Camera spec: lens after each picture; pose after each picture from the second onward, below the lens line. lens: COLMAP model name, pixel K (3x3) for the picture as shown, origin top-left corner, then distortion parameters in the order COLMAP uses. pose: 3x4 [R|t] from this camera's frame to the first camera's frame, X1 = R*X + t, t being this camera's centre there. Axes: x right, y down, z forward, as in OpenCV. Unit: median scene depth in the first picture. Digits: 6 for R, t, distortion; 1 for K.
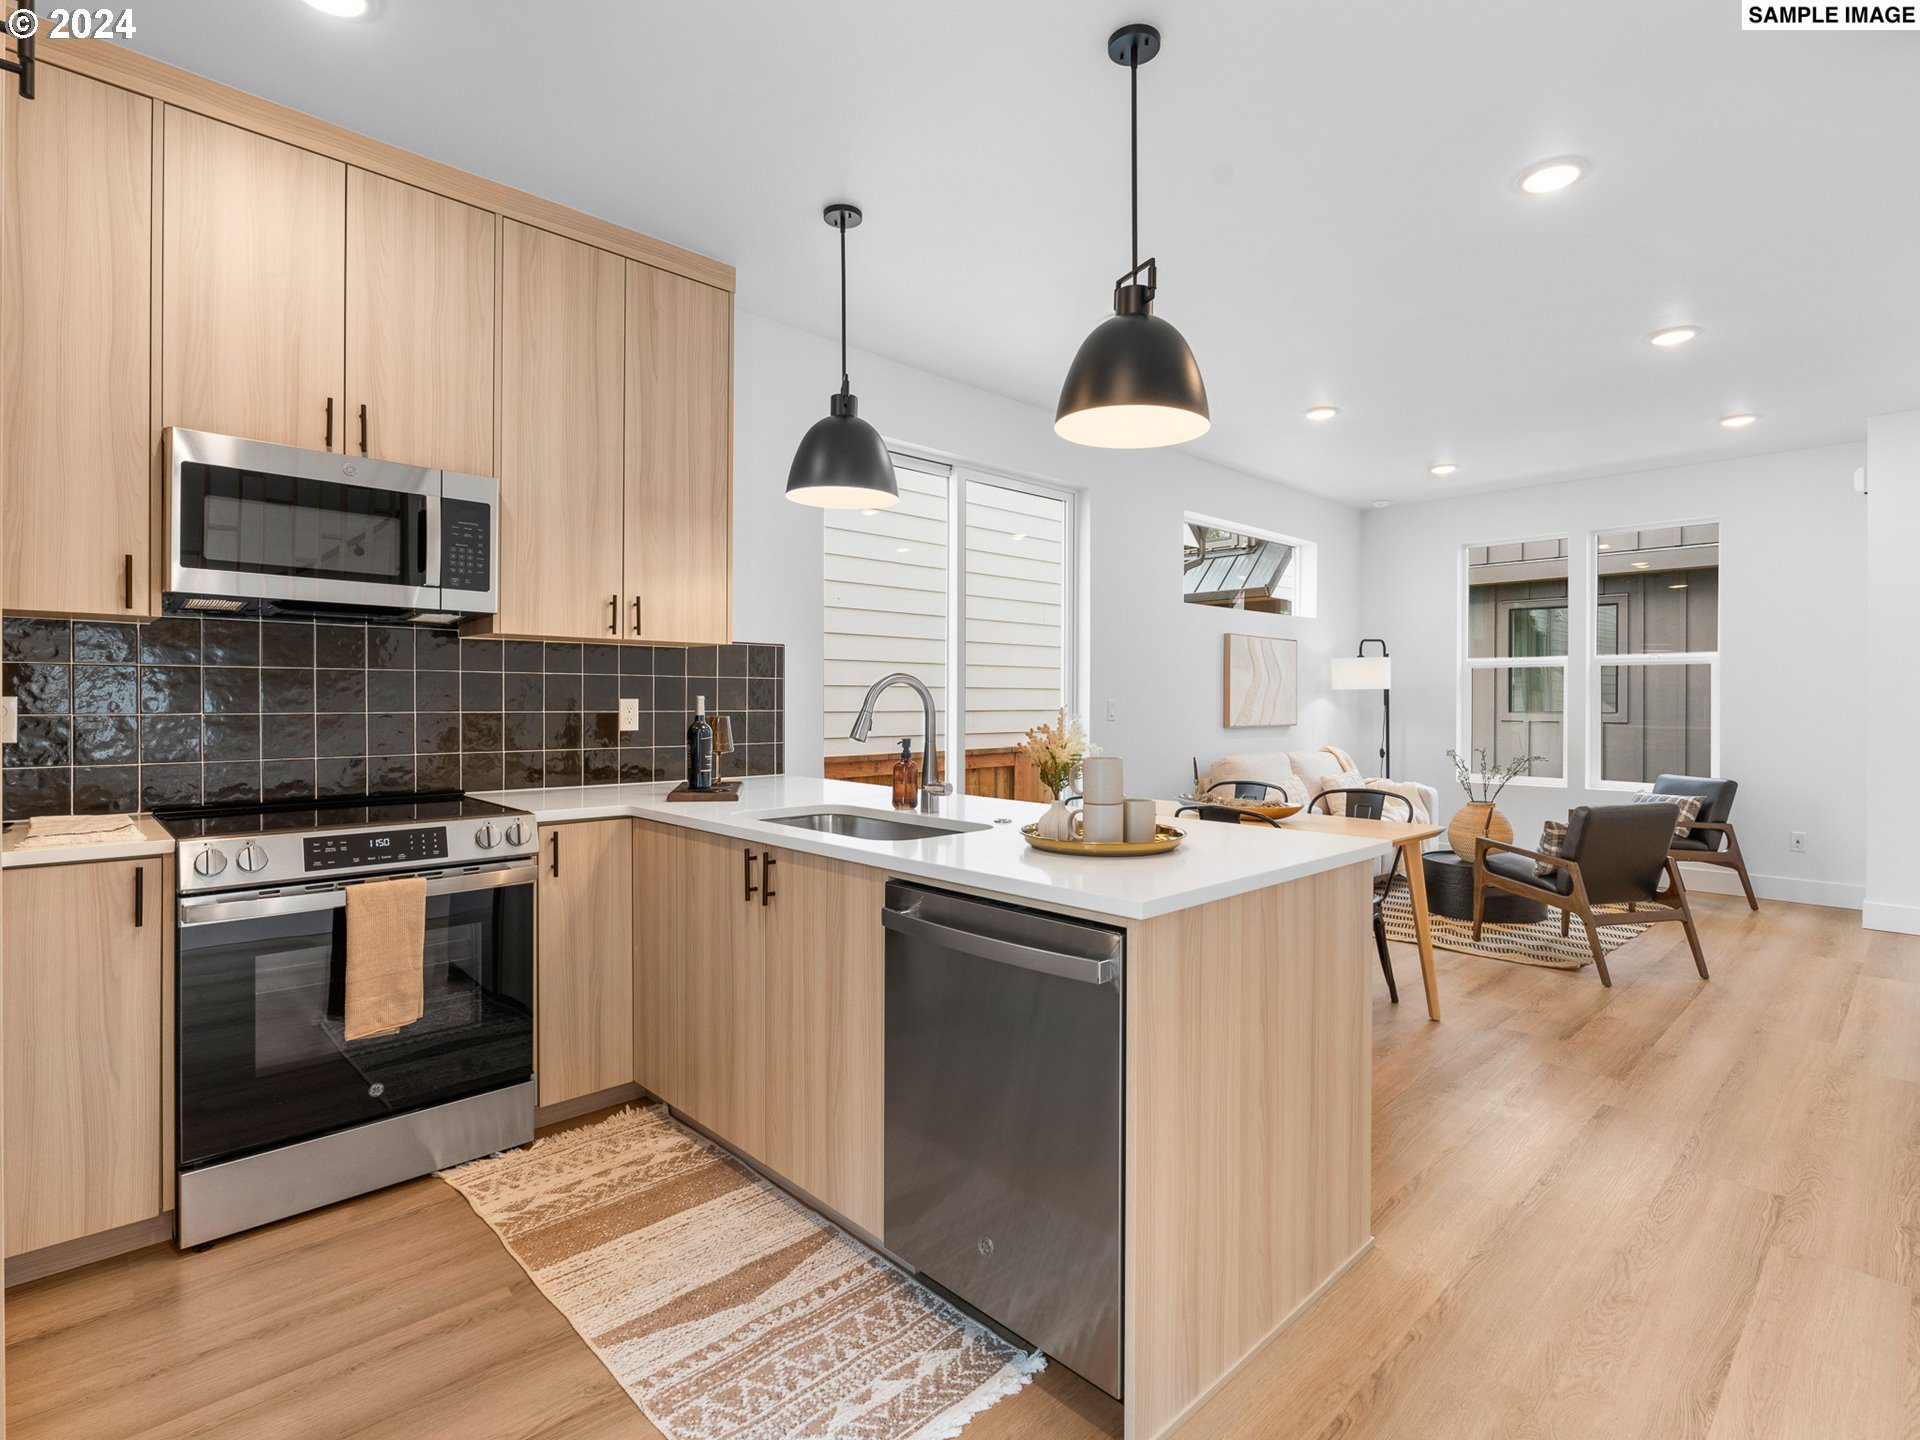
lens RADIAL K [[973.6, 0, 959.1], [0, 973.6, 708.4], [0, 0, 1]] dist [0.003022, 0.000111]
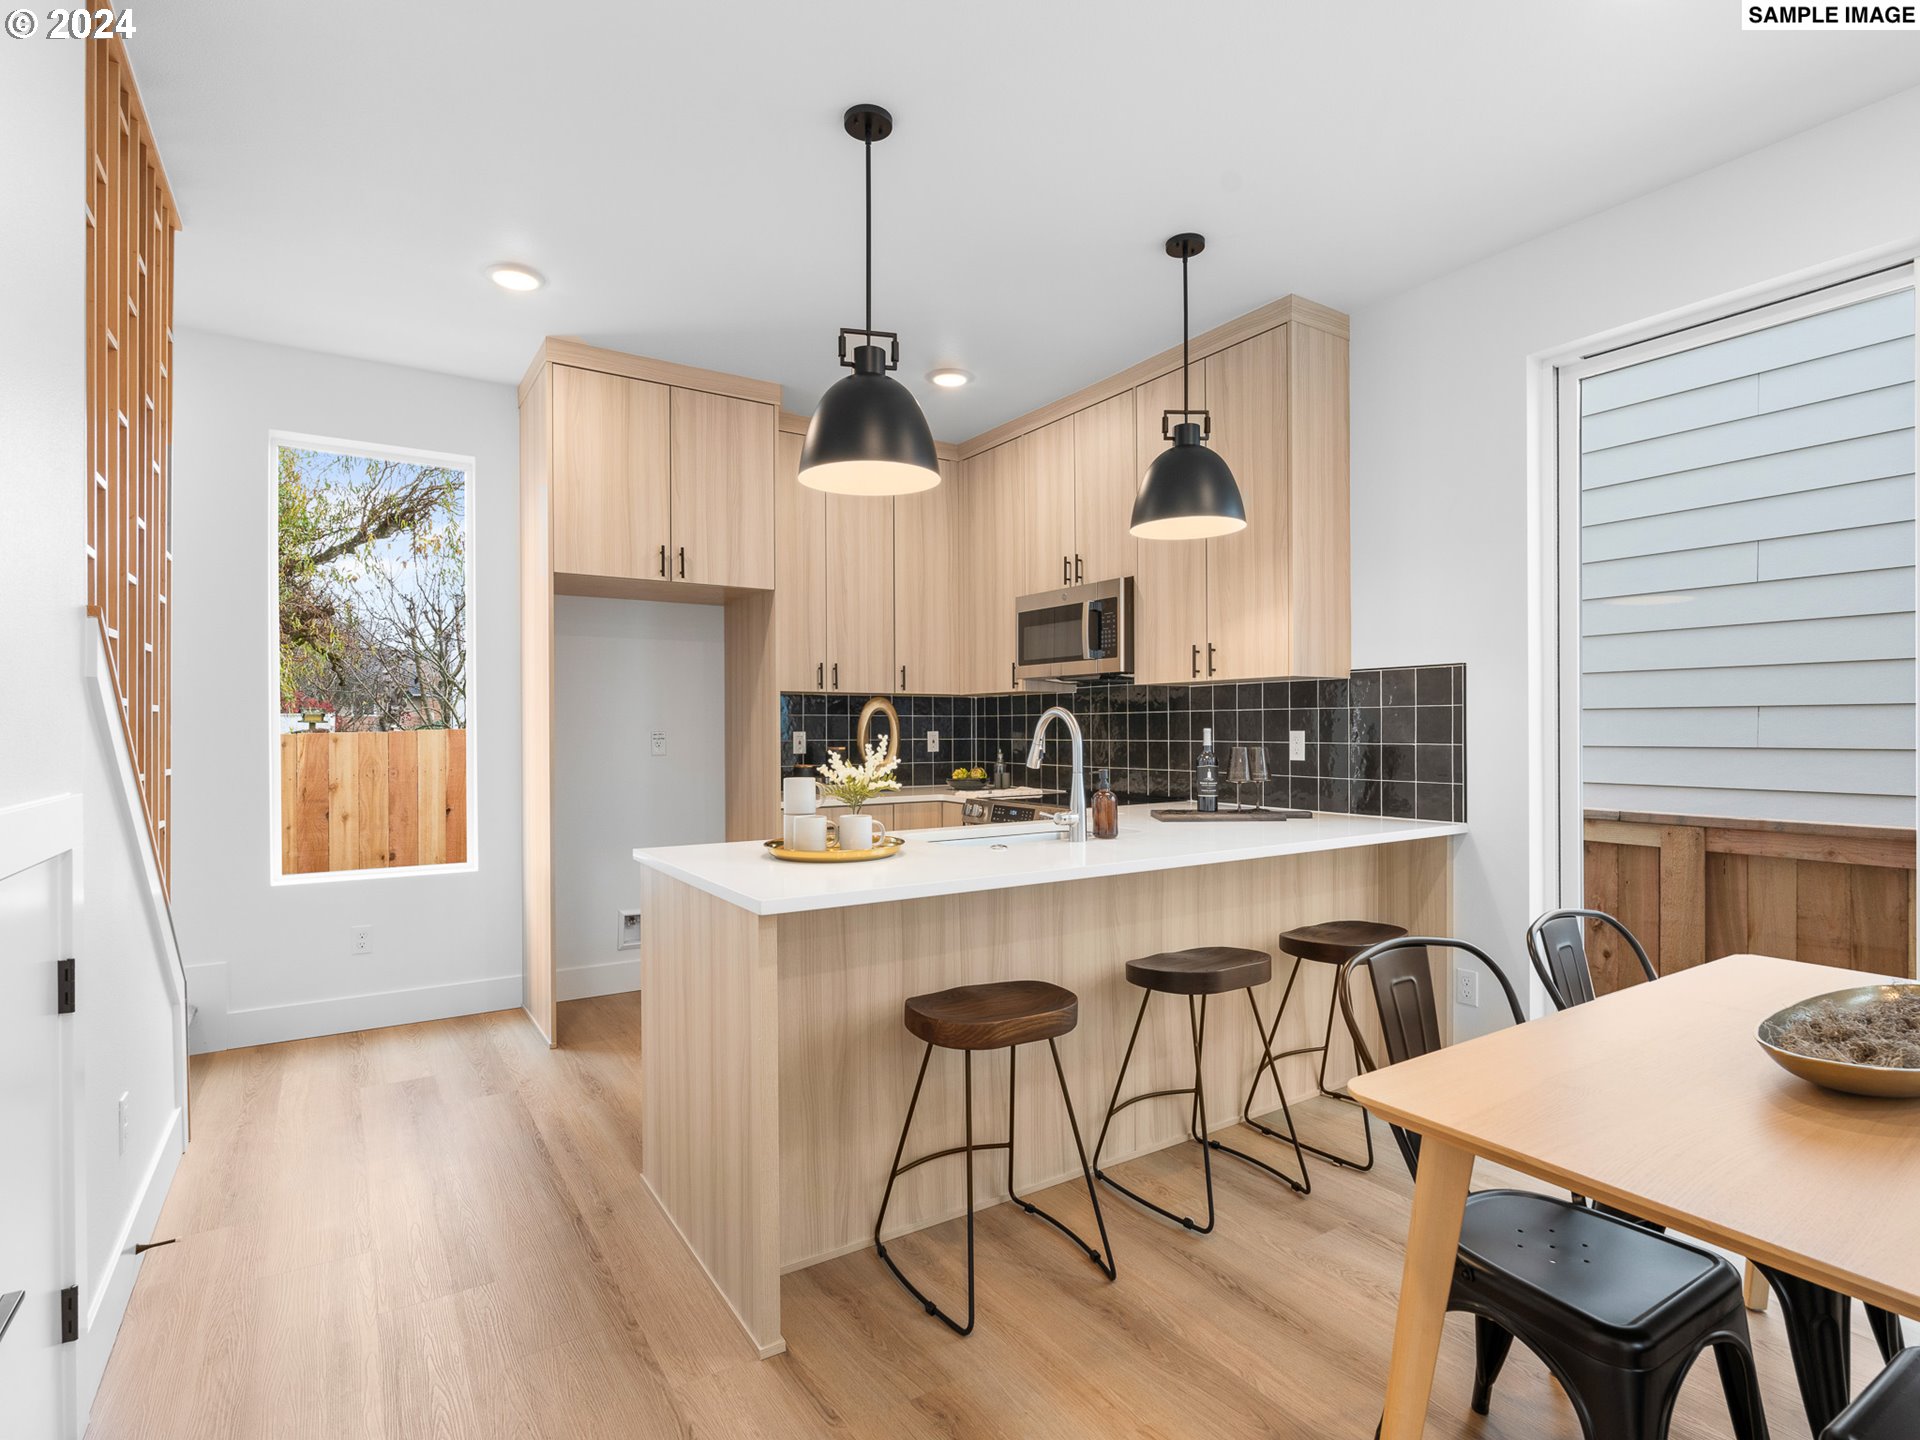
lens RADIAL K [[973.6, 0, 958.1], [0, 973.6, 726.9], [0, 0, 1]] dist [0.003022, 0.000111]
pose [[-0.190957, -0.009032, -0.981557, 0.848817], [-0.007602, 0.999941, -0.007722, -0.003526], [0.981569, 0.005988, -0.191014, 0.906979]]
